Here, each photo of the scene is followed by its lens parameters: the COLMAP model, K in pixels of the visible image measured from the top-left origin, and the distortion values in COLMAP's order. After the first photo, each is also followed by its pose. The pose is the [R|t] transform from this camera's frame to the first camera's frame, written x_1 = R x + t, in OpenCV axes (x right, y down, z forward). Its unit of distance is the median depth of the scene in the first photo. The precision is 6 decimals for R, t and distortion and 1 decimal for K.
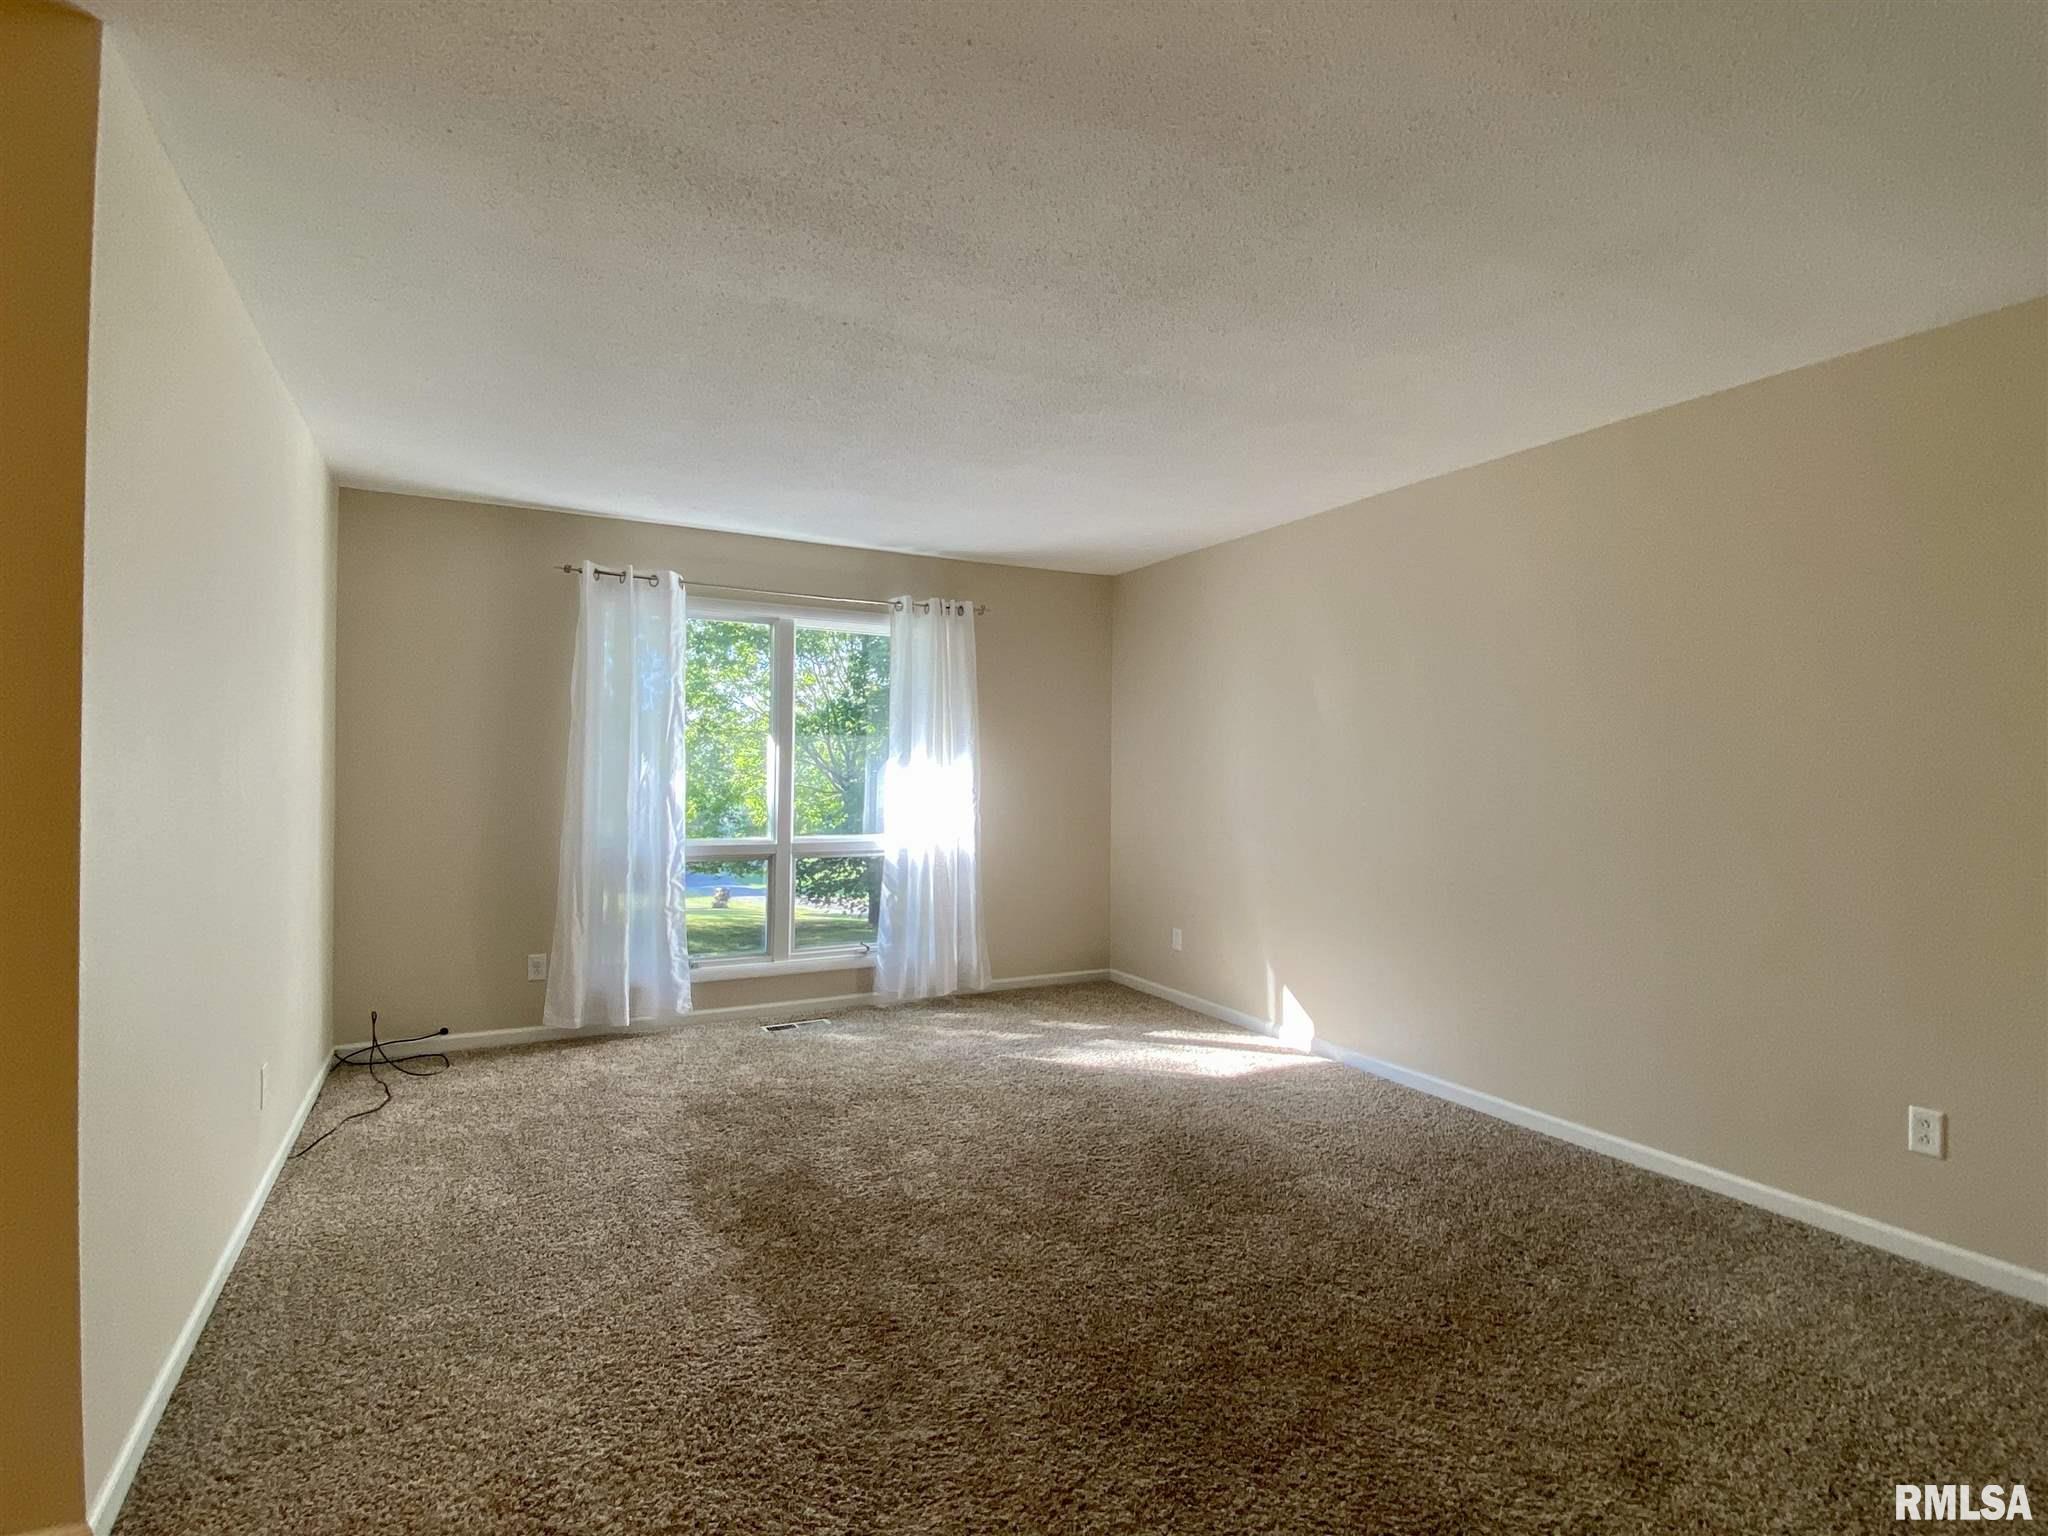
lens RADIAL K [[1010.2, 0, 1024.2], [0, 1010.2, 743.8], [0, 0, 1]] dist [0.055202, -0.036384]
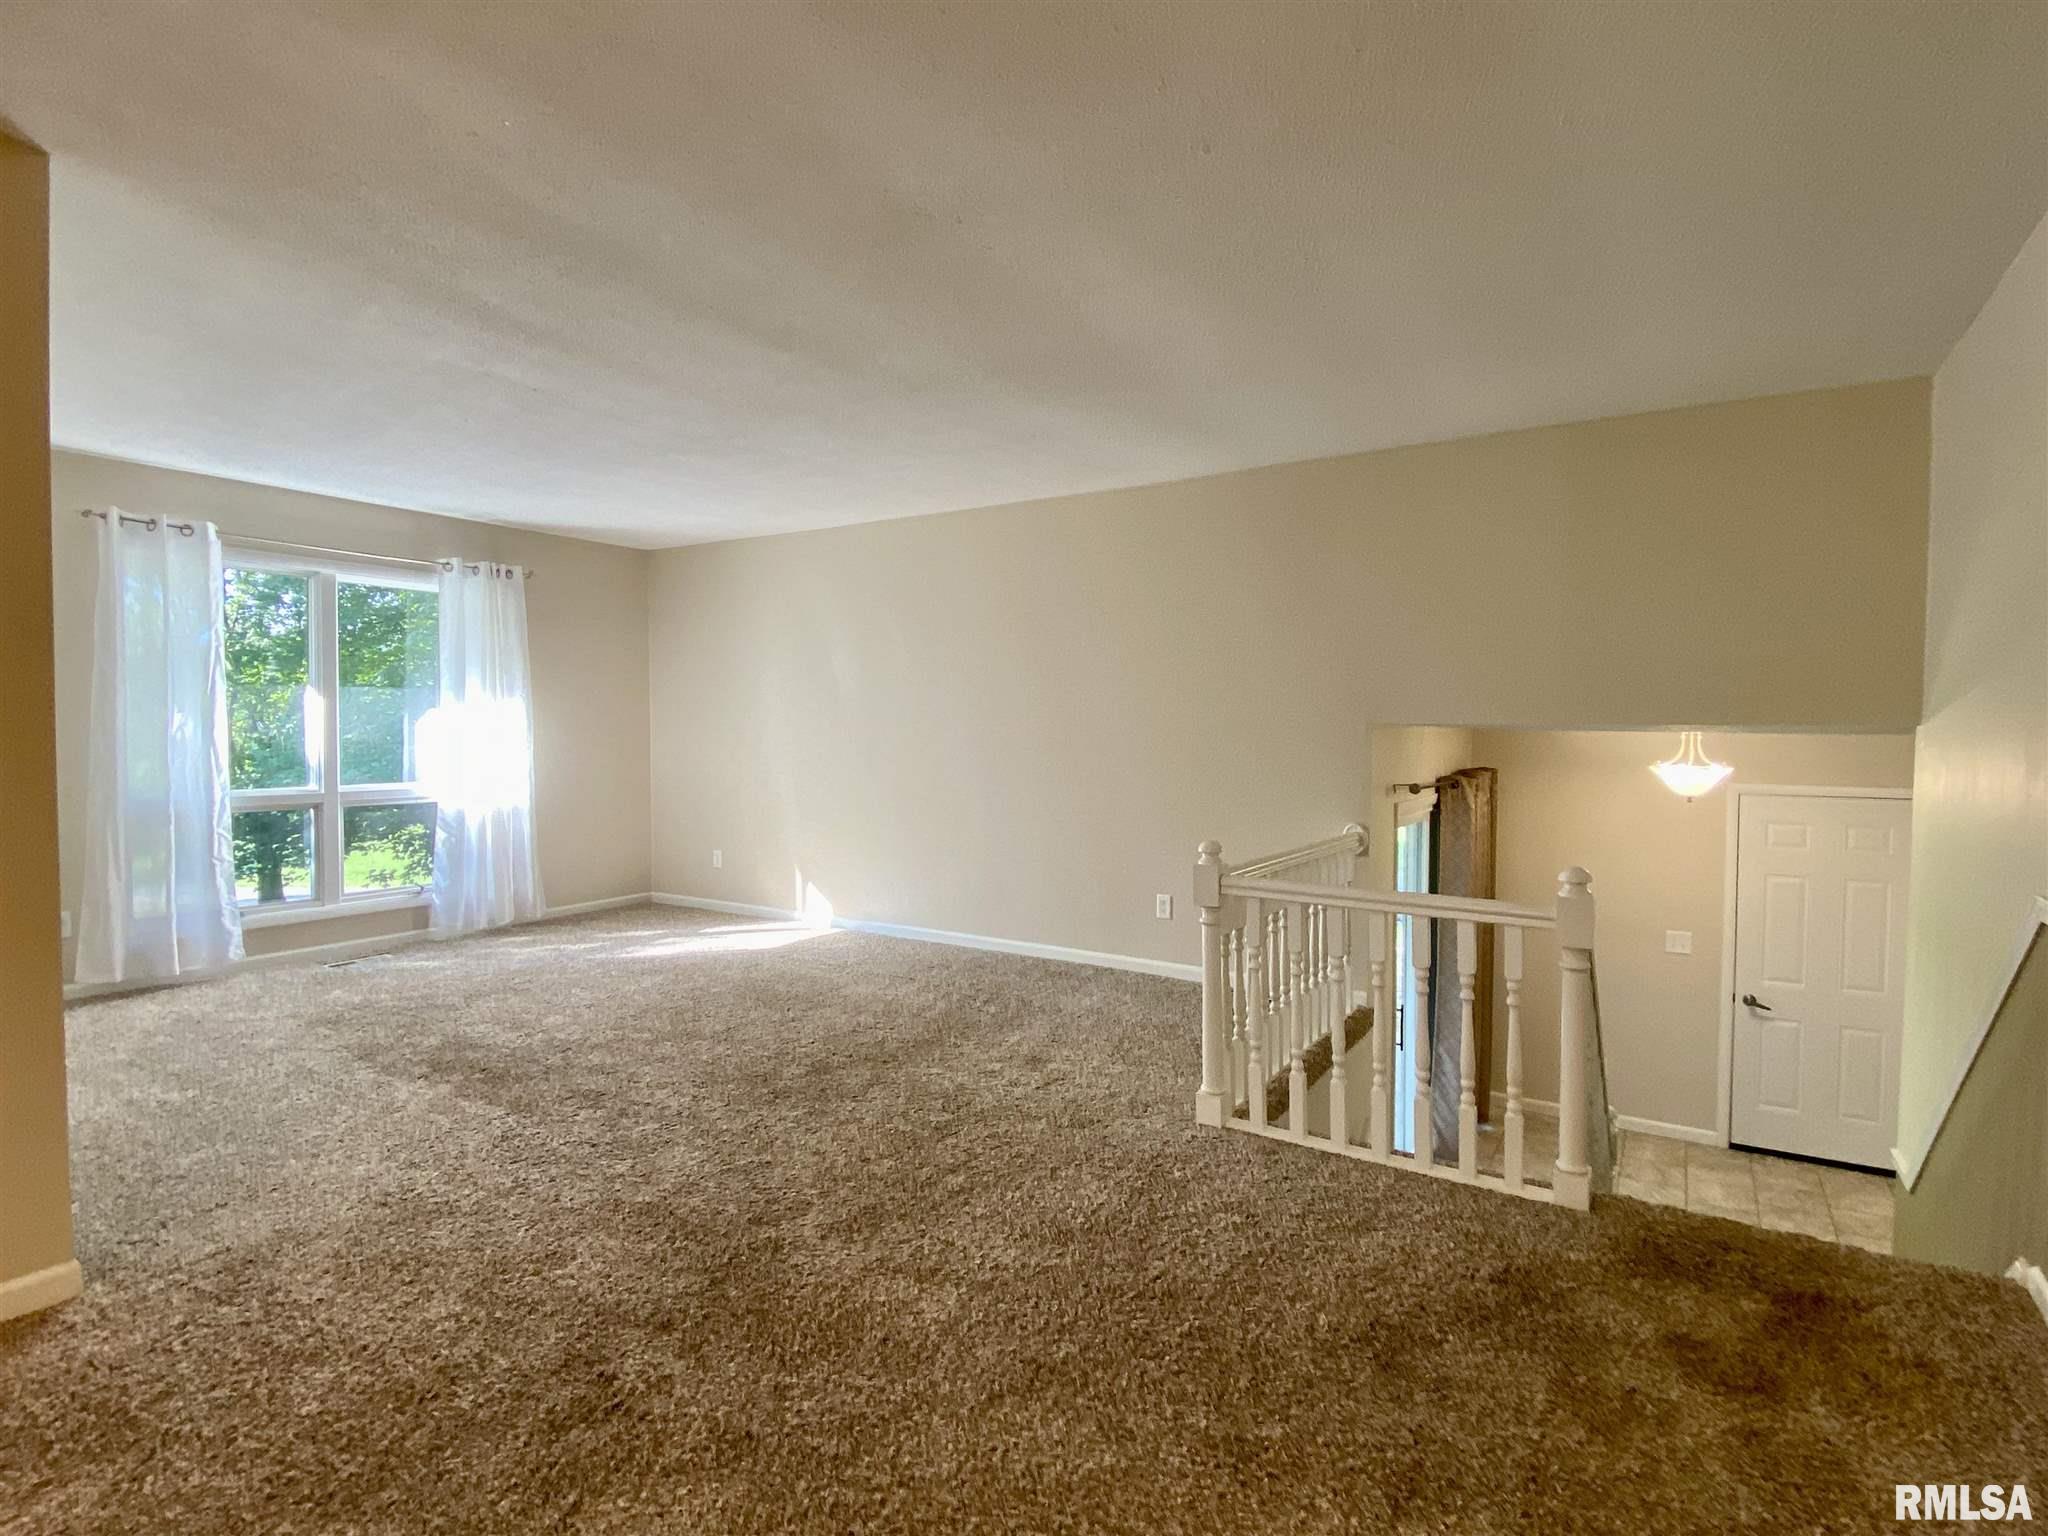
lens RADIAL K [[1022.6, 0, 1024.1], [0, 1022.6, 759.8], [0, 0, 1]] dist [0.045954, -0.038893]
pose [[0.863843, -0.025992, 0.503090, -0.172538], [-0.004048, 0.998278, 0.058526, 0.000453], [-0.503745, -0.052594, 0.862250, -0.287330]]
